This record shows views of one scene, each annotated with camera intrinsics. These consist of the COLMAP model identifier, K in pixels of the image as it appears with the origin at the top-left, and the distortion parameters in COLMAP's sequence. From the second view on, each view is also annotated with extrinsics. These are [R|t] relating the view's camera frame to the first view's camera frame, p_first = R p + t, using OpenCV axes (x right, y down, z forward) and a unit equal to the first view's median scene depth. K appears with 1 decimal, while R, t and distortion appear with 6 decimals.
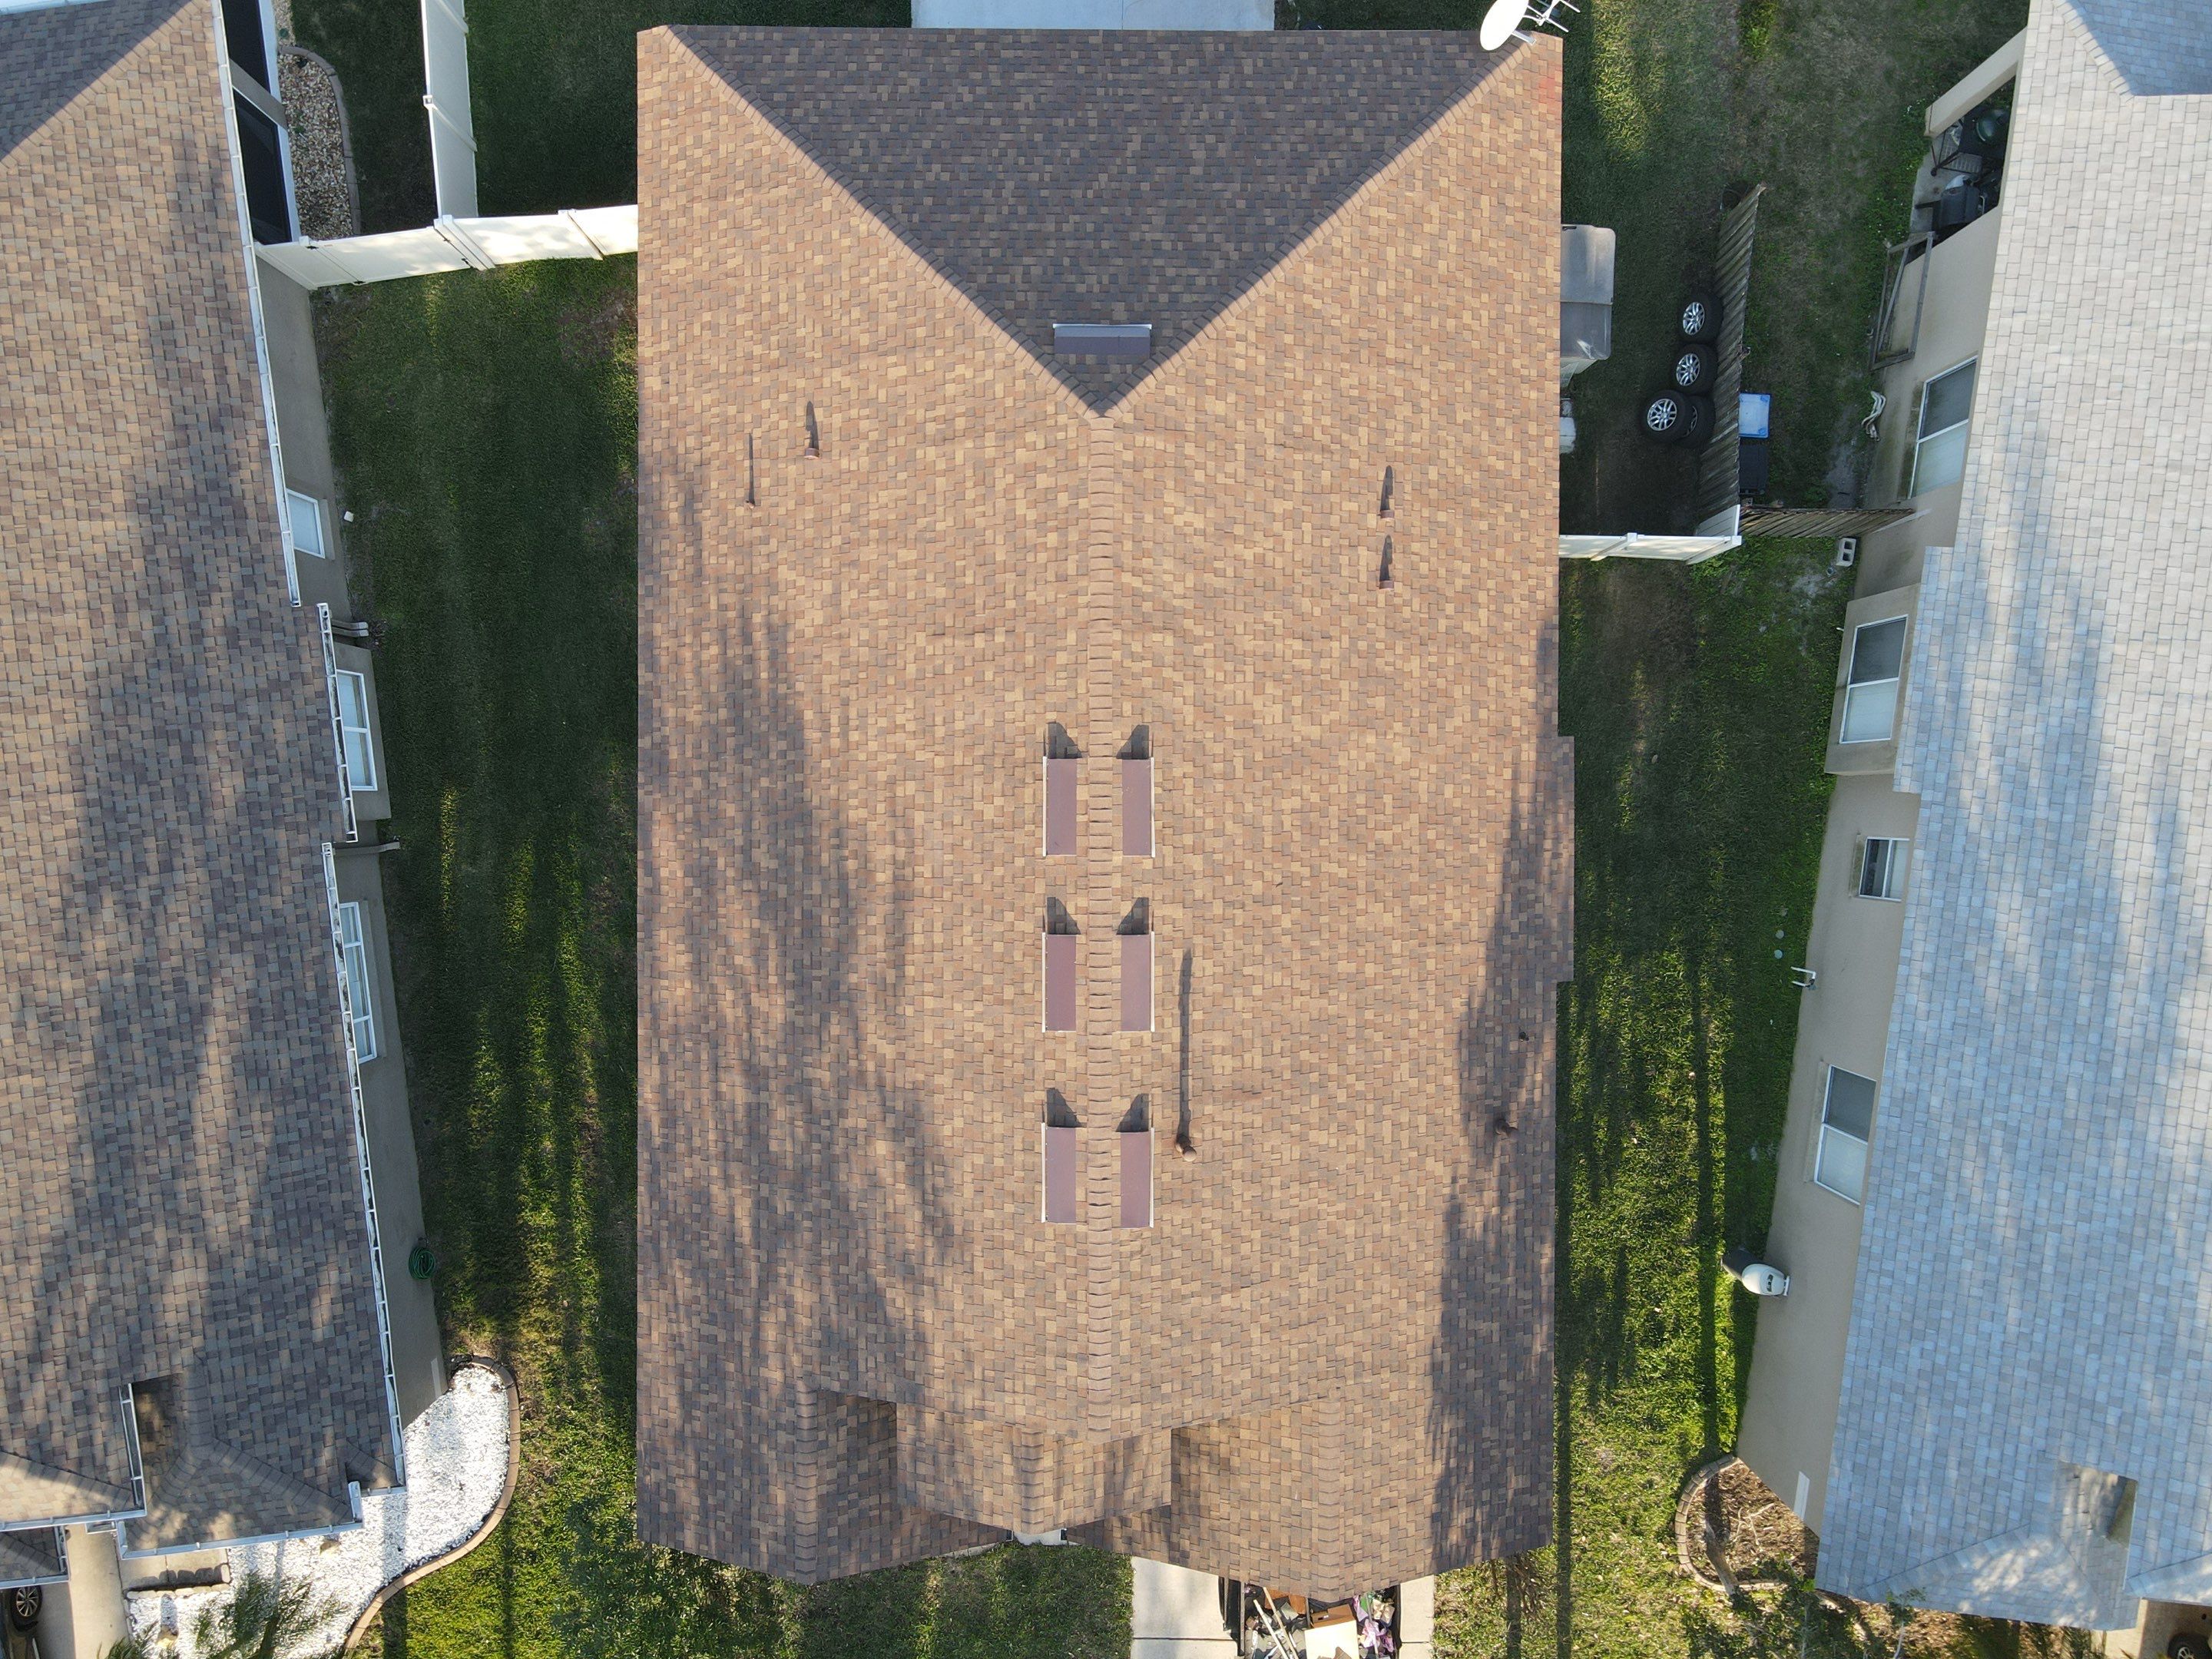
lens RADIAL K [[1631.1, 0, 1095.9], [0, 1631.1, 812.0], [0, 0, 1]] dist [-0.004624, 0.028785]
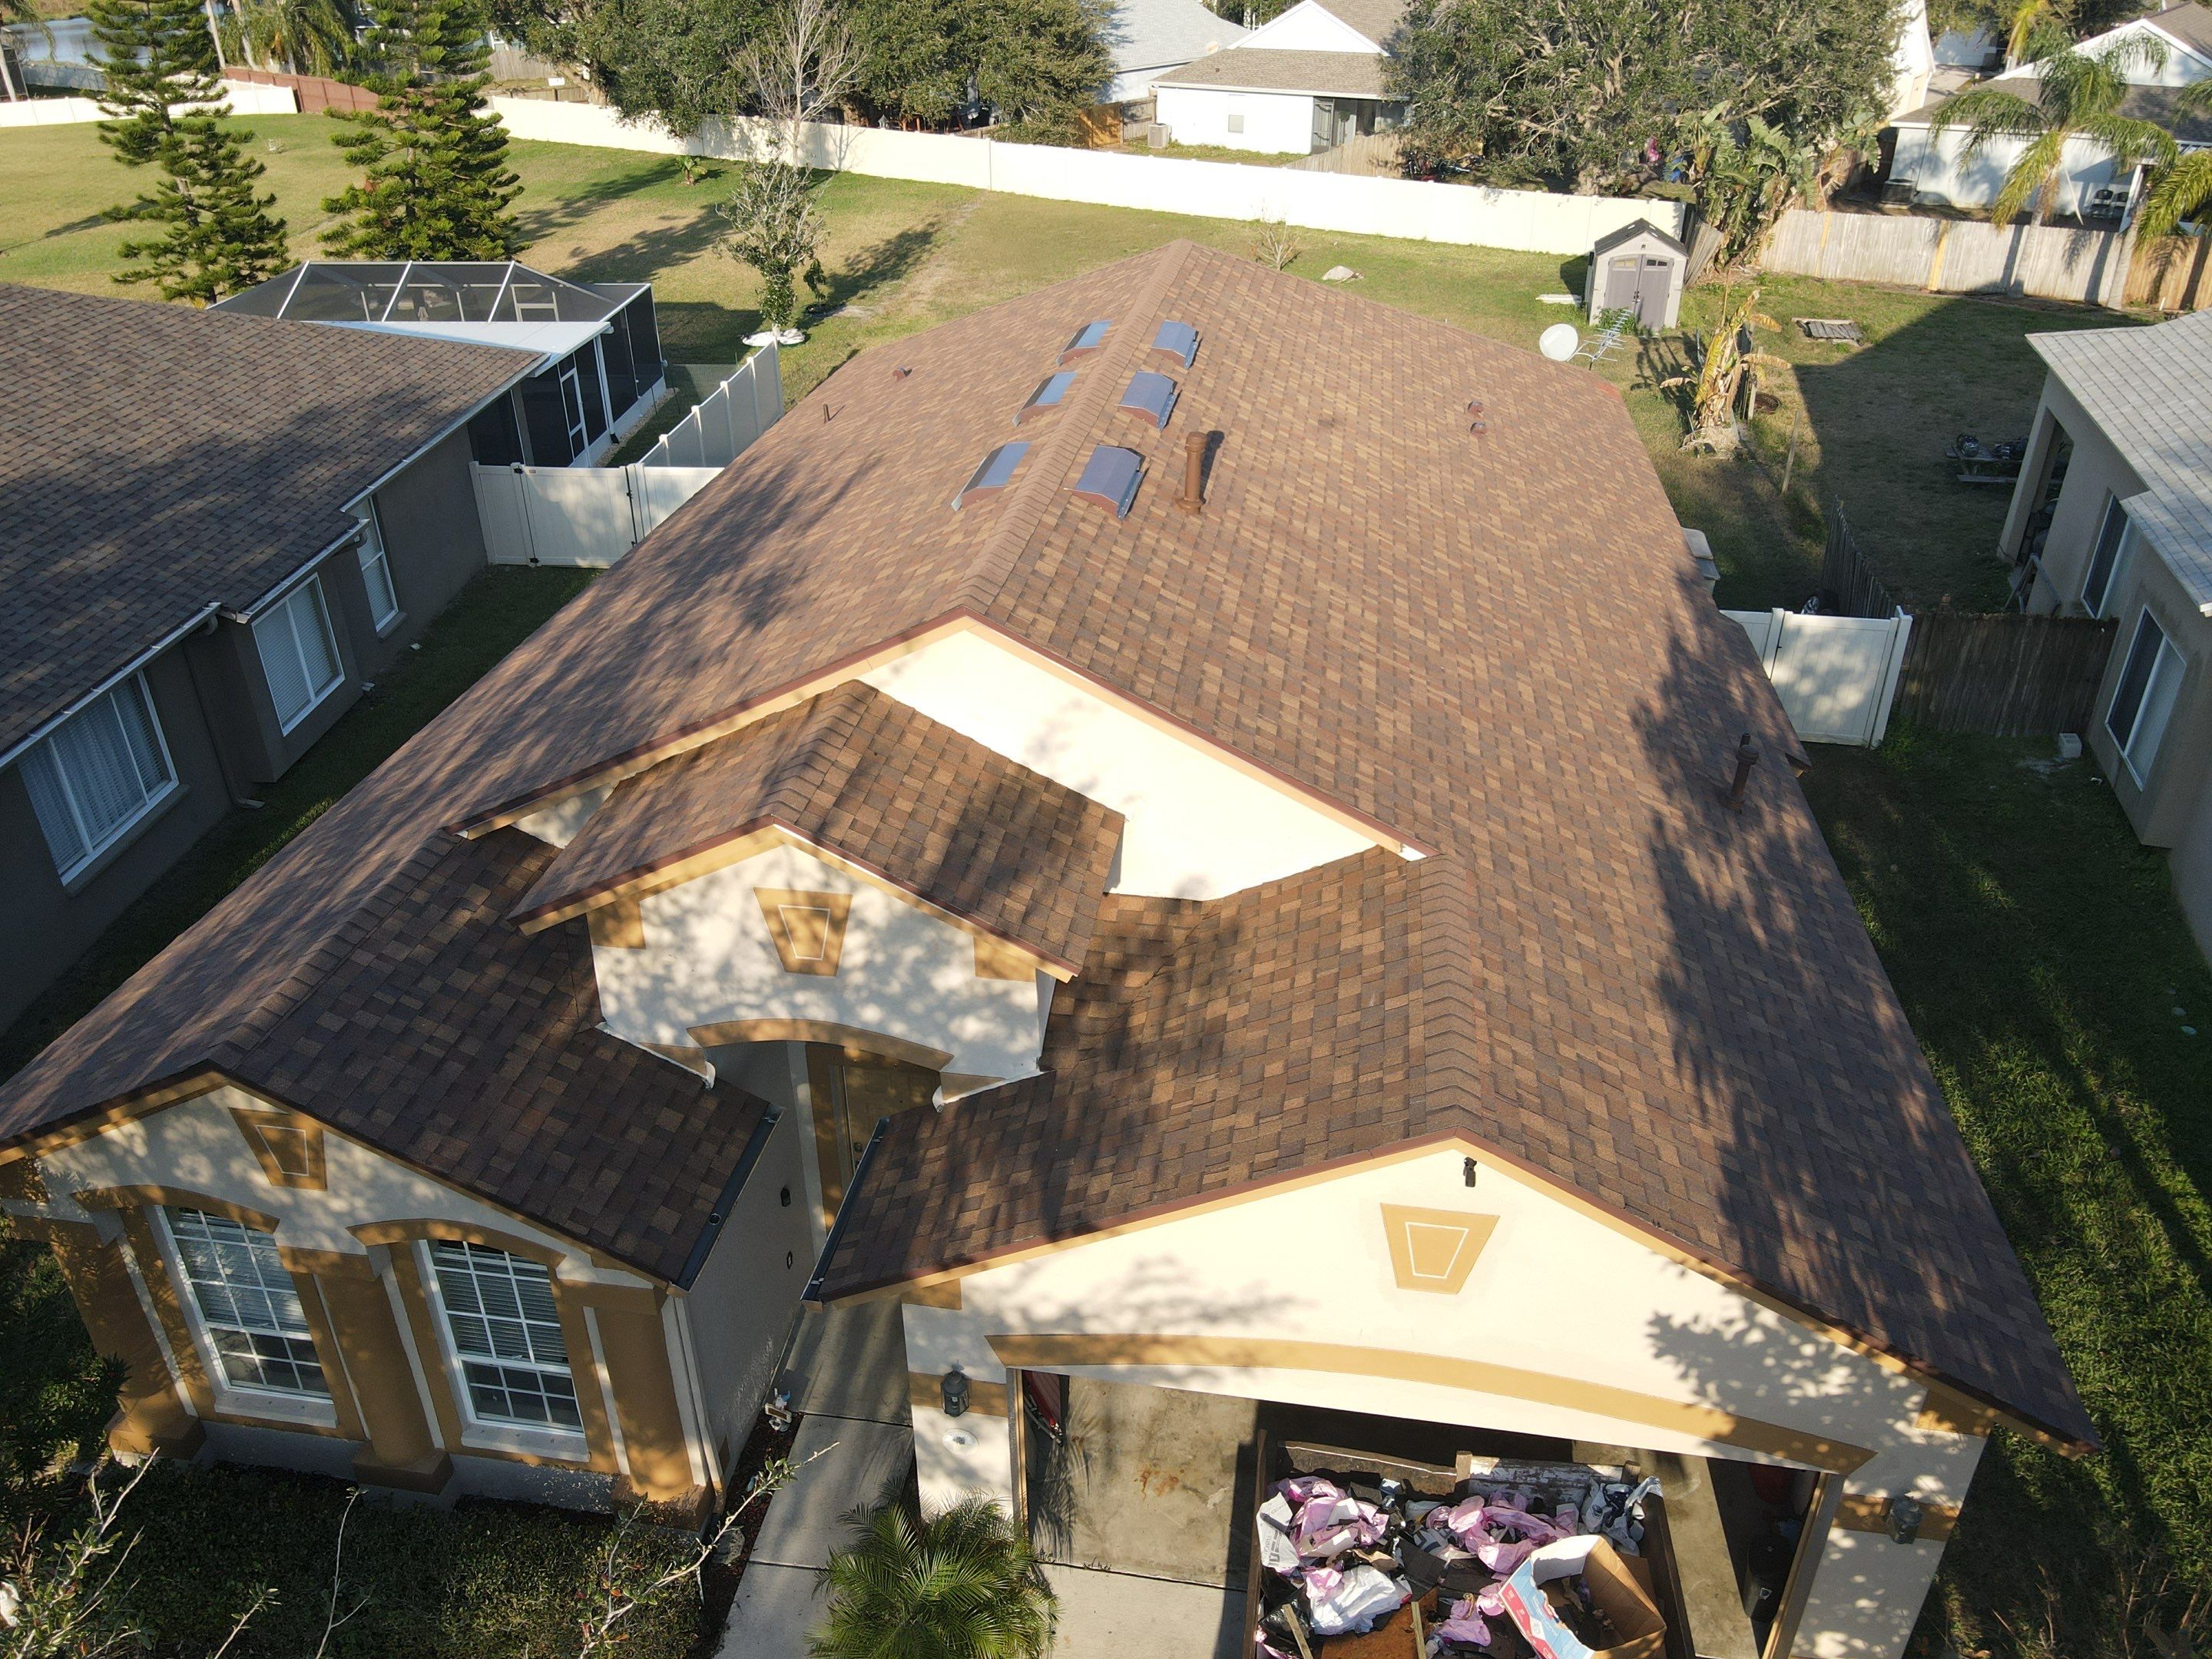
lens RADIAL K [[1631.1, 0, 1113.1], [0, 1631.1, 821.1], [0, 0, 1]] dist [-0.004624, 0.028785]
pose [[0.989285, 0.061093, -0.132597, 0.107636], [-0.145523, 0.485518, -0.862030, 0.766703], [0.011714, 0.872089, 0.489206, 0.732425]]
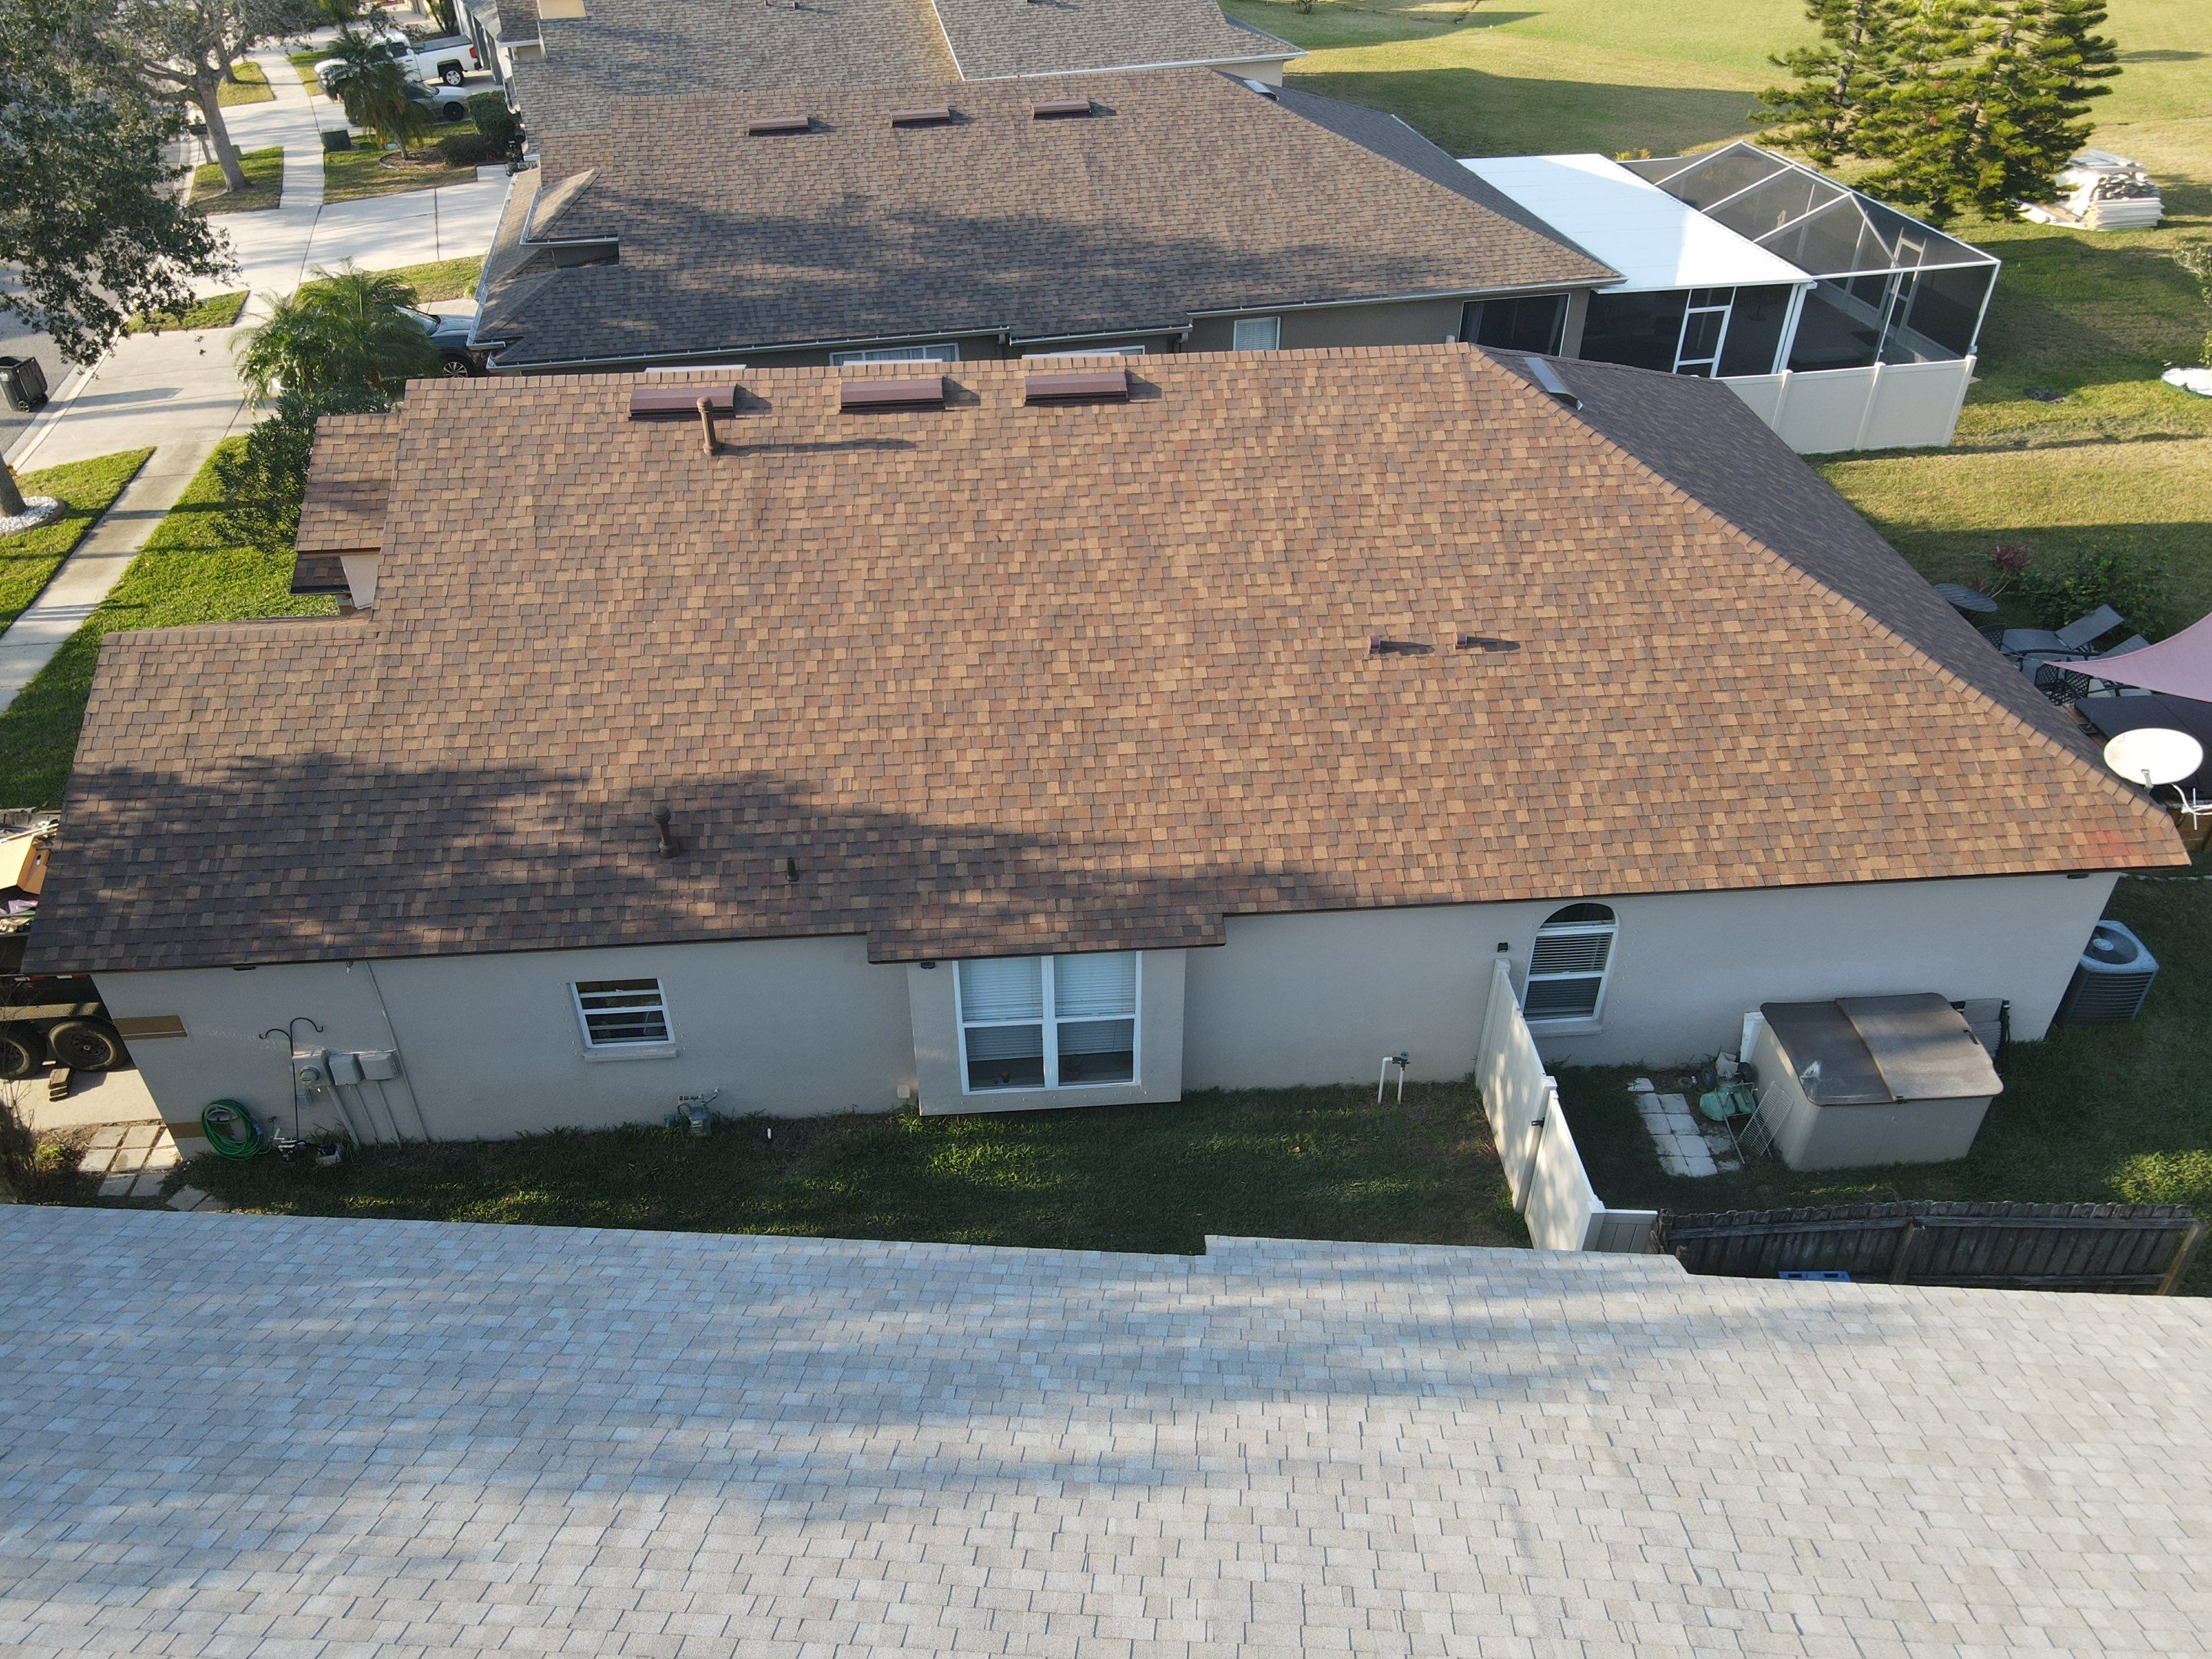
lens RADIAL K [[1631.1, 0, 1083.7], [0, 1631.1, 839.5], [0, 0, 1]] dist [-0.004624, 0.028785]
pose [[0.069299, 0.584562, -0.808384, 0.864817], [-0.997559, 0.047555, -0.051128, 0.049149], [0.008556, 0.809954, 0.586430, 0.595581]]
